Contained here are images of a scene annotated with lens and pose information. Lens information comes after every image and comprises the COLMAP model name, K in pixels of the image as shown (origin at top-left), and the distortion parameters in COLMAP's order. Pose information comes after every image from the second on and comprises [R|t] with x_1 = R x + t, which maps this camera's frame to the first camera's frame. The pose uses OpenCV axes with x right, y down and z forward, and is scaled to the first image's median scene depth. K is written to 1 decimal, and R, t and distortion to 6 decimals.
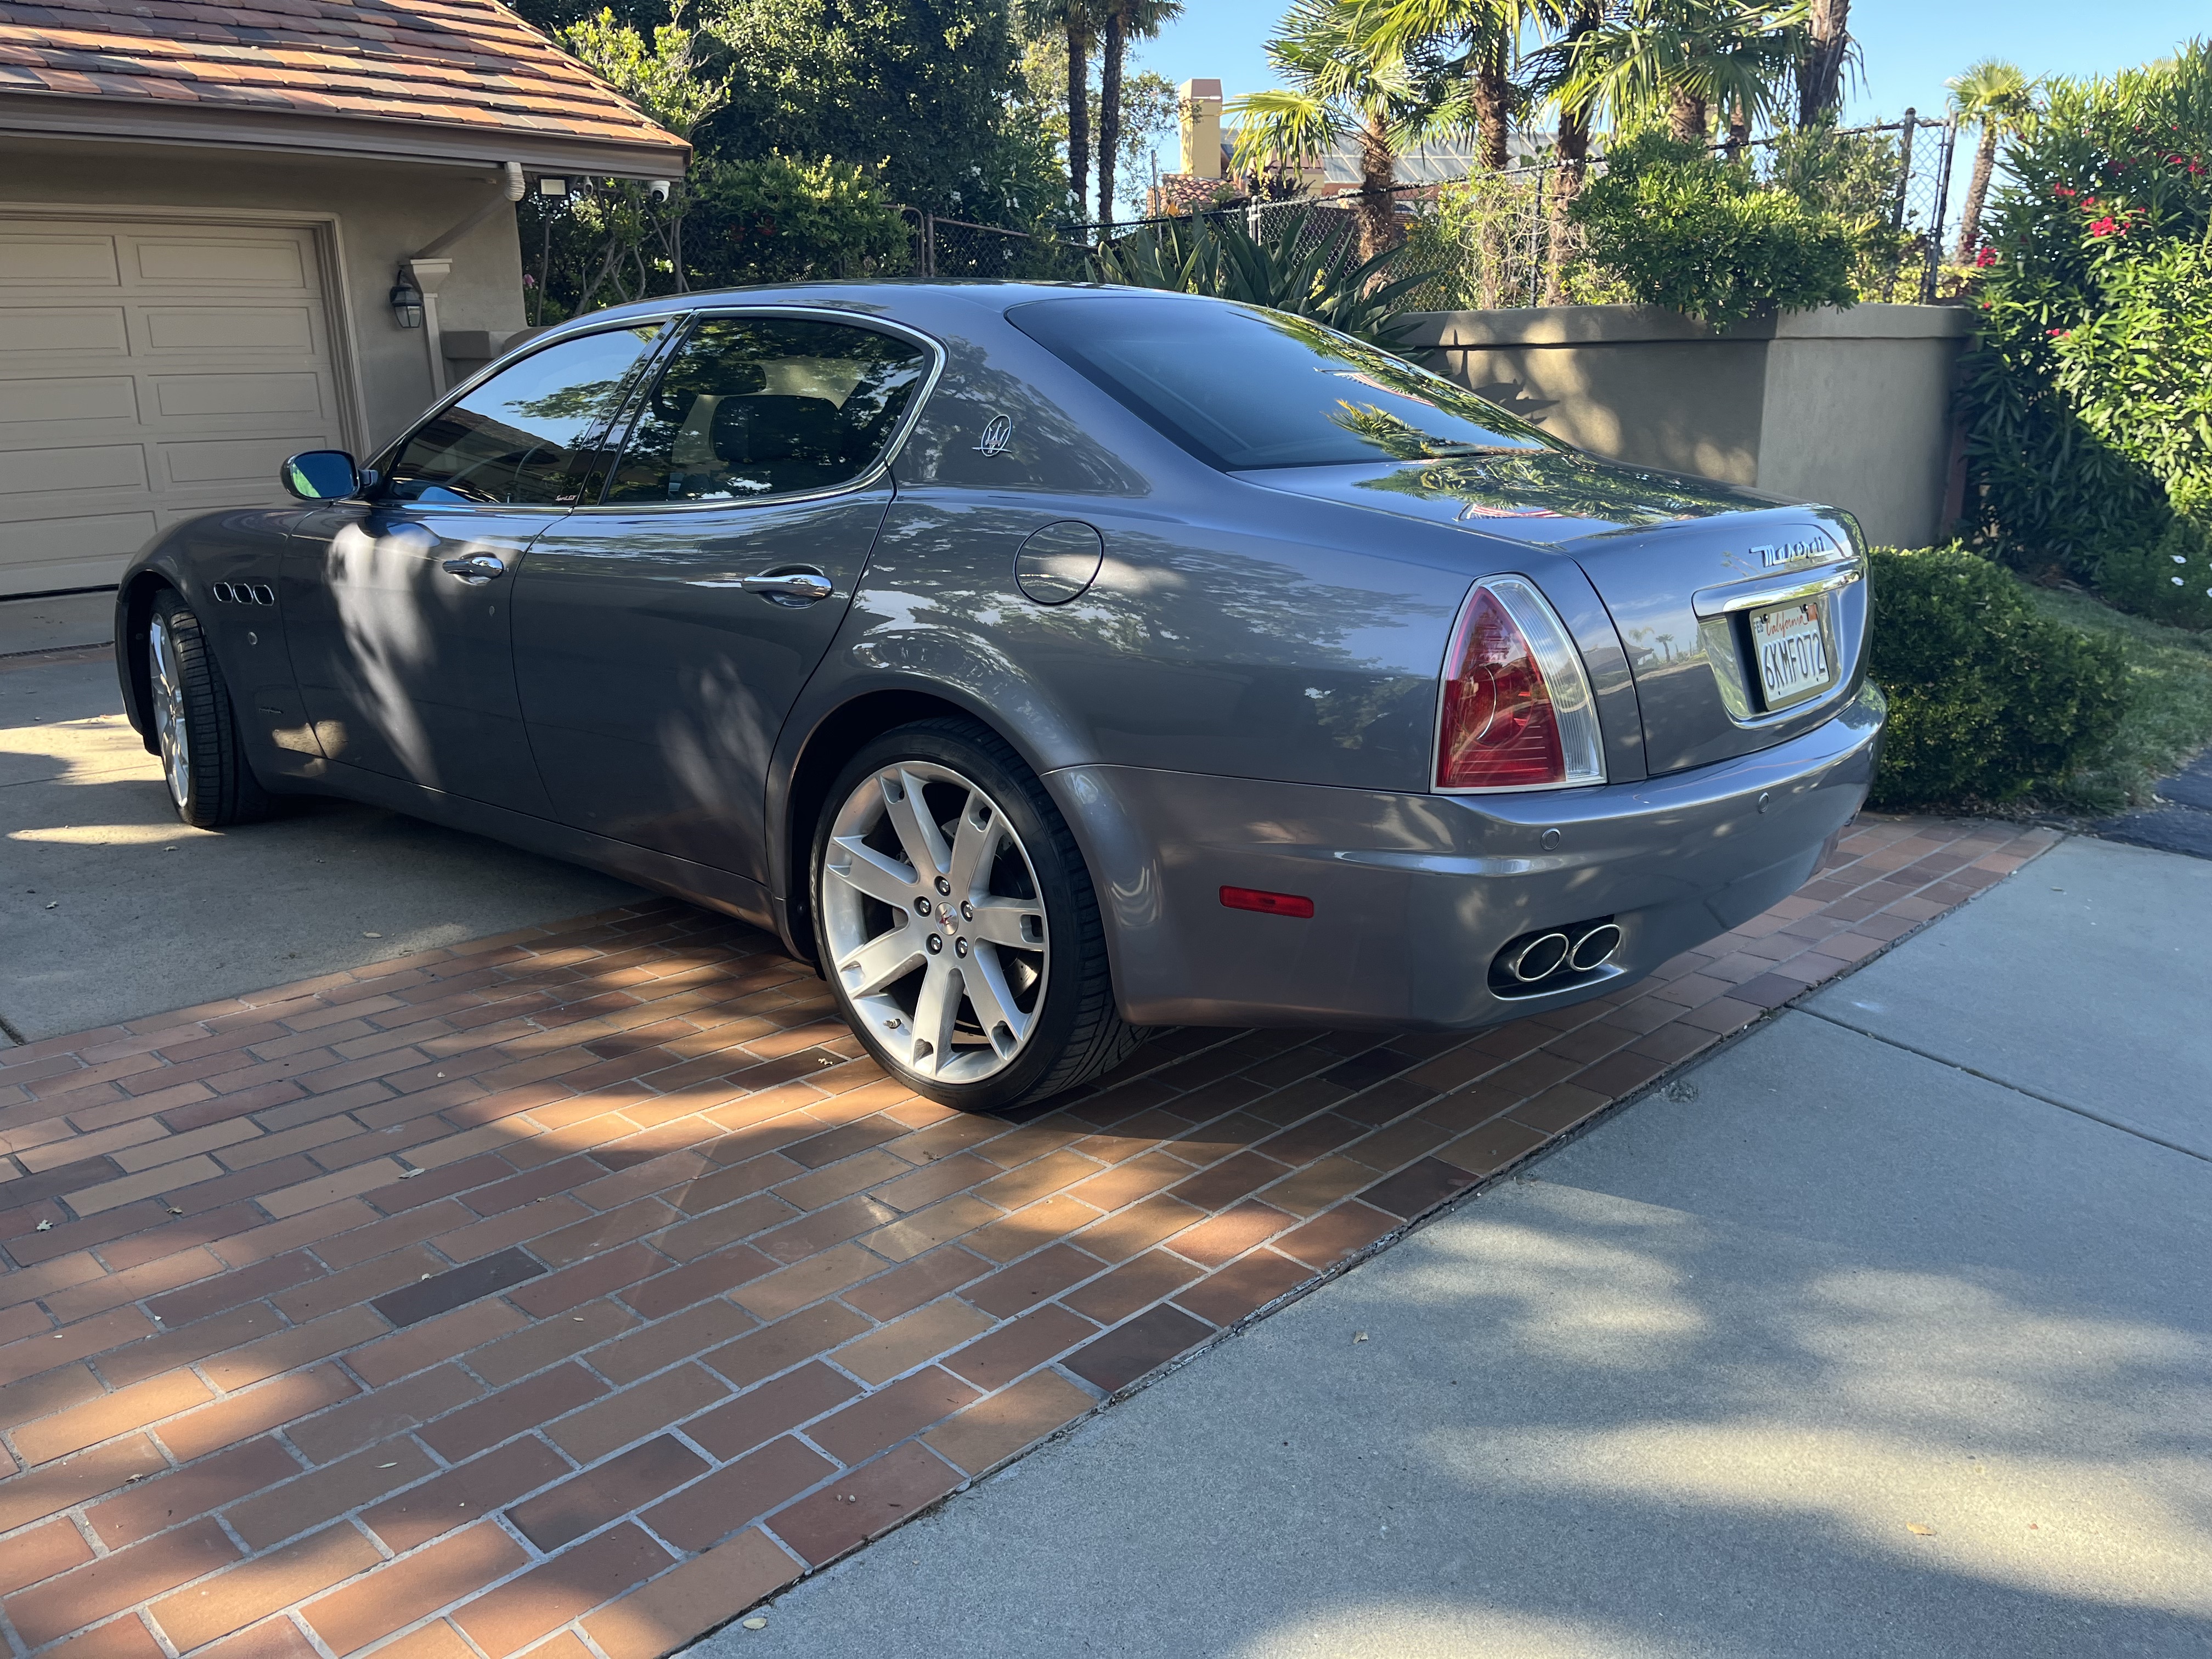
lens RADIAL K [[1689.8, 0, 1106.0], [0, 1689.8, 829.5], [0, 0, 1]] dist [0.056959, -0.082466]
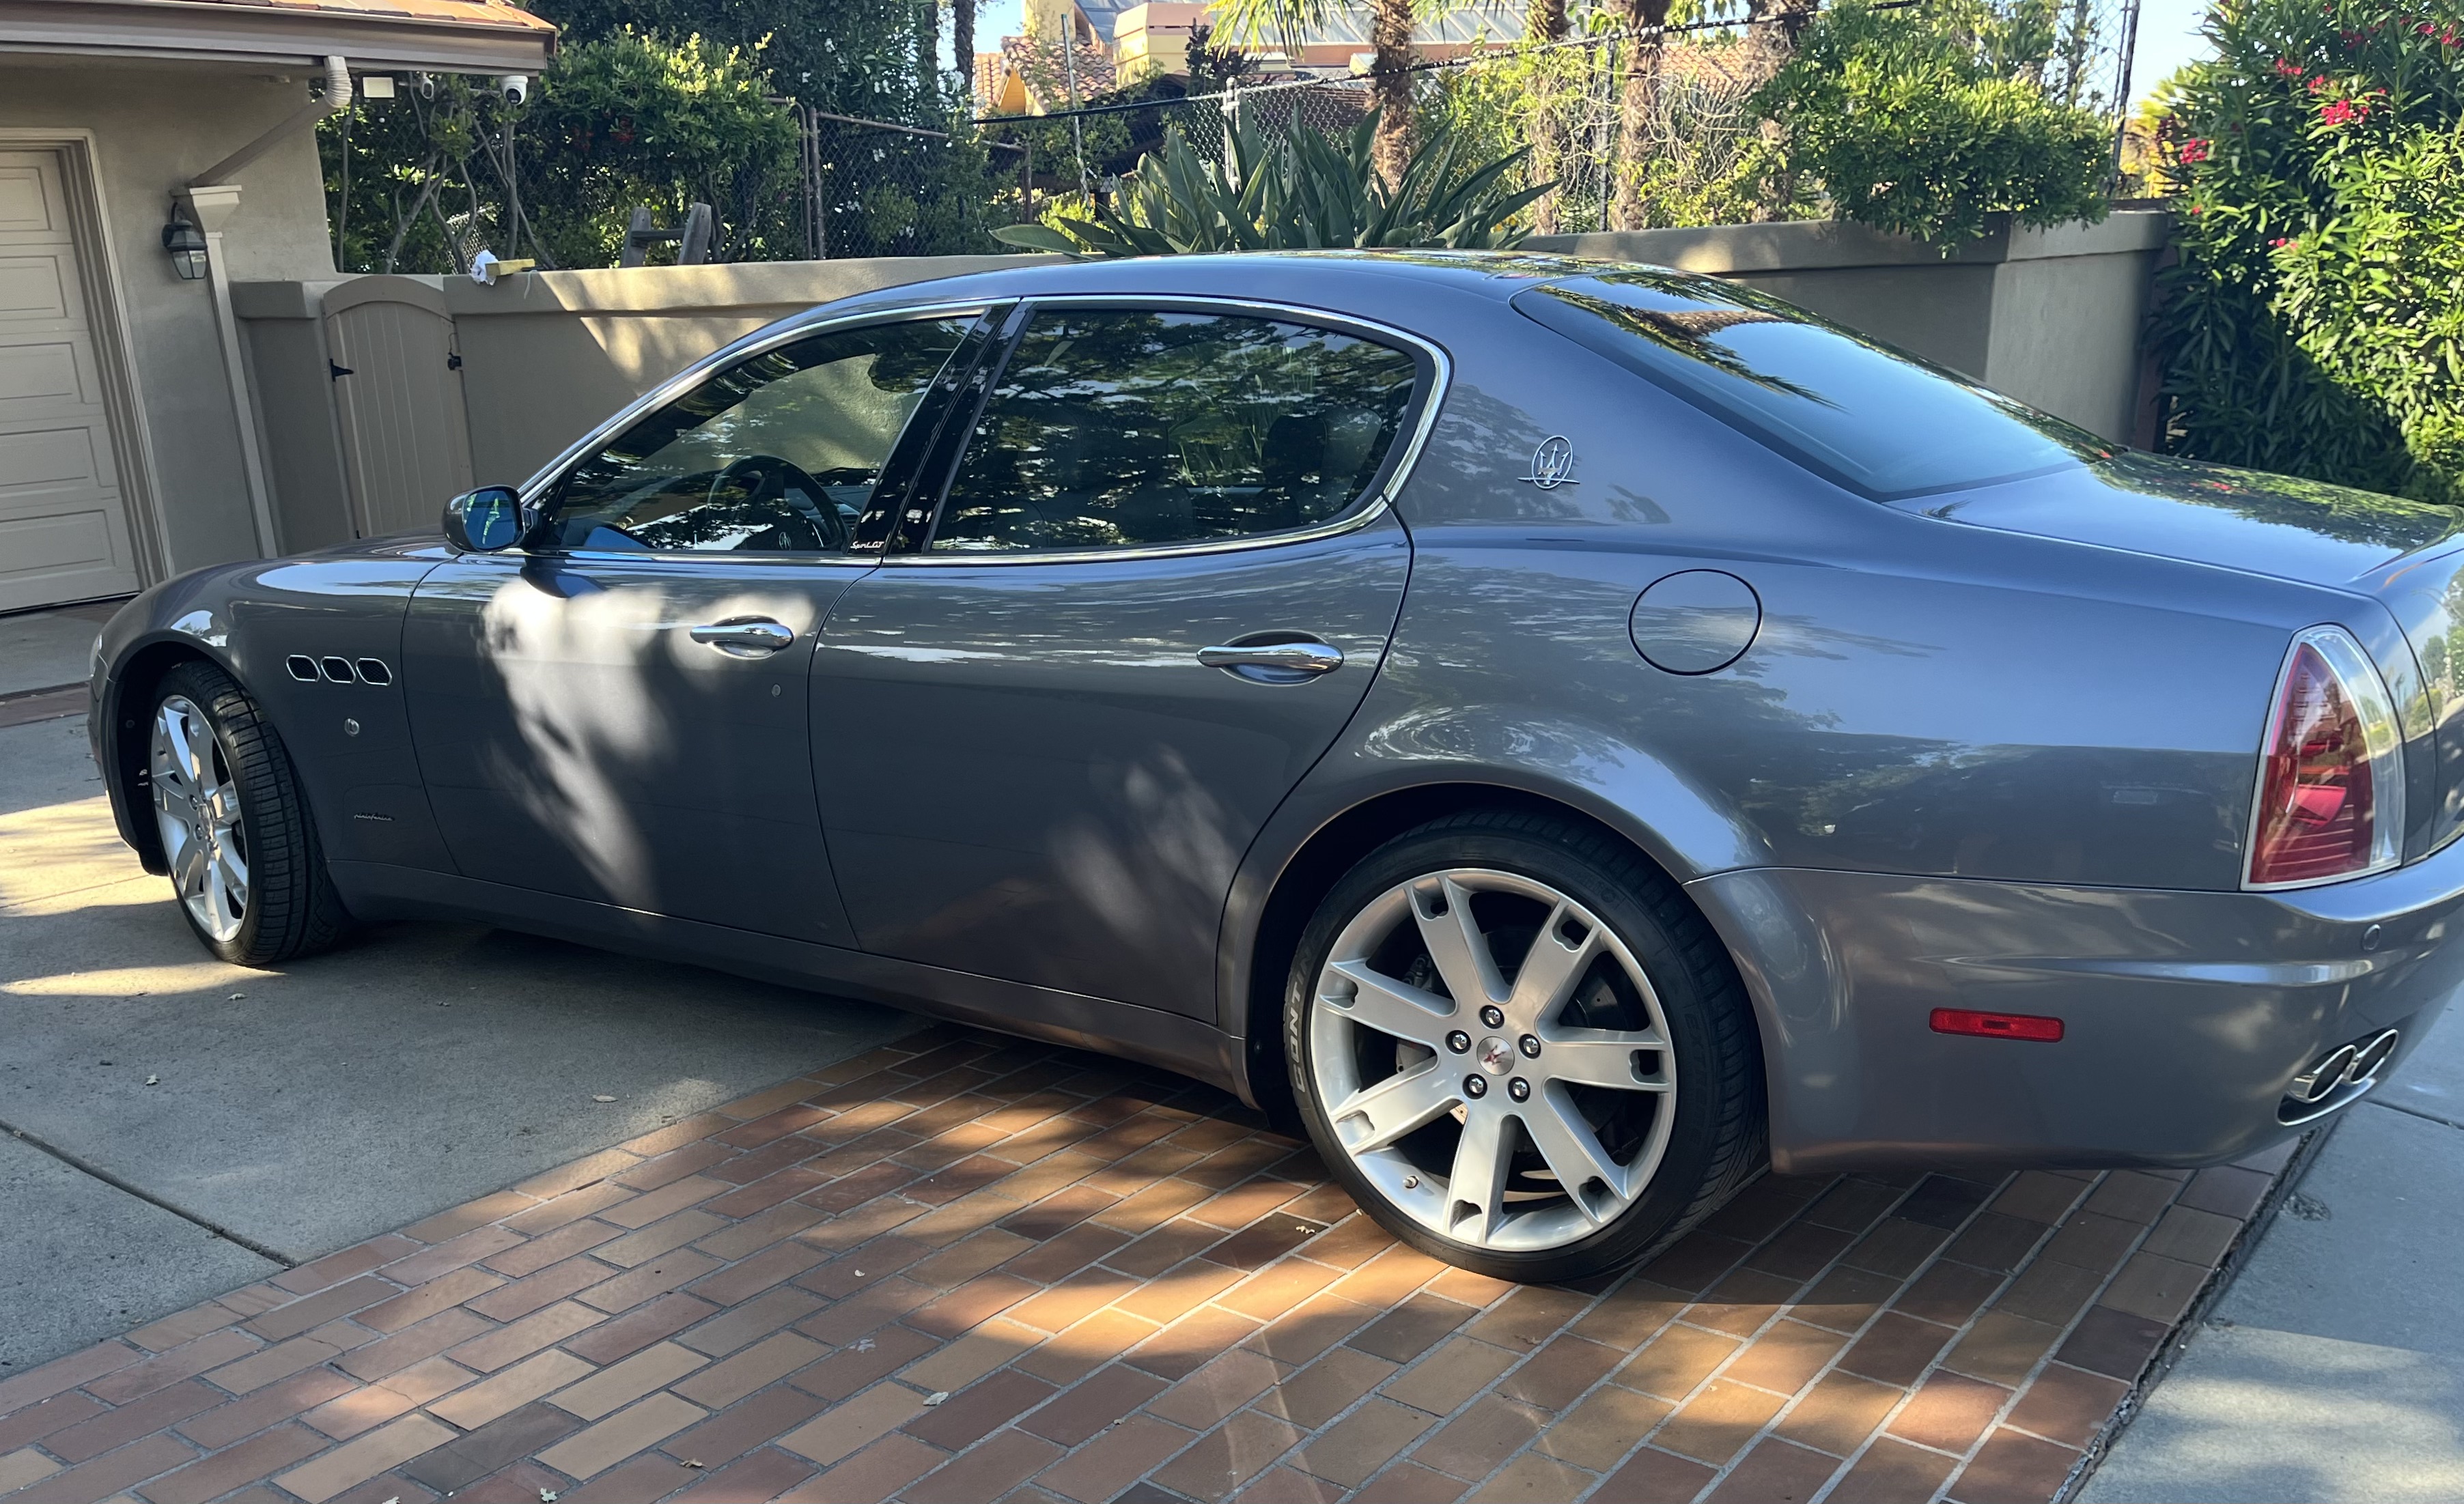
lens RADIAL K [[2082.0, 0, 1083.6], [0, 2082.0, 1037.4], [0, 0, 1]] dist [0.072870, -0.101301]
pose [[0.995582, -0.052442, 0.077883, -0.127192], [0.046128, 0.995665, 0.080773, -0.016425], [-0.081781, -0.076823, 0.993685, -0.000967]]
